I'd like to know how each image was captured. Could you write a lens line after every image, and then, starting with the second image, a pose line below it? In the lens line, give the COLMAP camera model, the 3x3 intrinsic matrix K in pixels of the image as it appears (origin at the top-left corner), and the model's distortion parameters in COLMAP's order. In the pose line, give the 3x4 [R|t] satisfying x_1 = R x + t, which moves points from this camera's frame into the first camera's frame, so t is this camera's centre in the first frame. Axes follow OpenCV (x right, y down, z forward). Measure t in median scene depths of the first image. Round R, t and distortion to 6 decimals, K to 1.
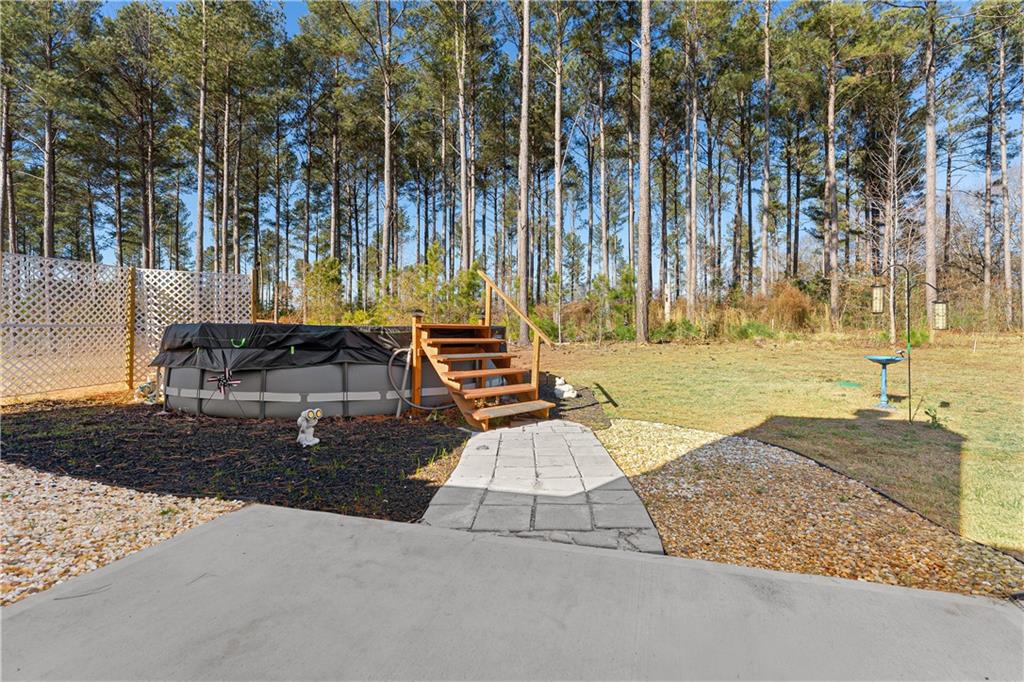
lens RADIAL K [[473.6, 0, 512.1], [0, 473.6, 333.6], [0, 0, 1]] dist [-0.002100, -0.000072]
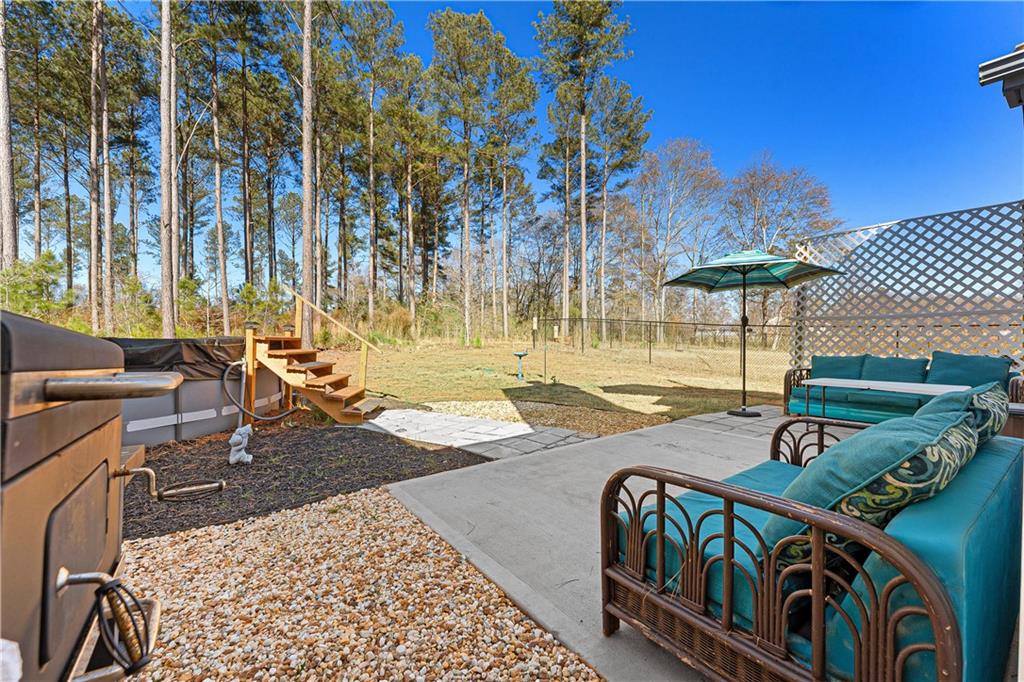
lens RADIAL K [[411.8, 0, 511.6], [0, 411.8, 341.4], [0, 0, 1]] dist [0.001150, 0.000068]
pose [[0.612161, -0.013681, 0.790615, -0.561103], [0.013256, 0.999887, 0.007038, -0.008504], [-0.790622, 0.006172, 0.612274, 0.036982]]
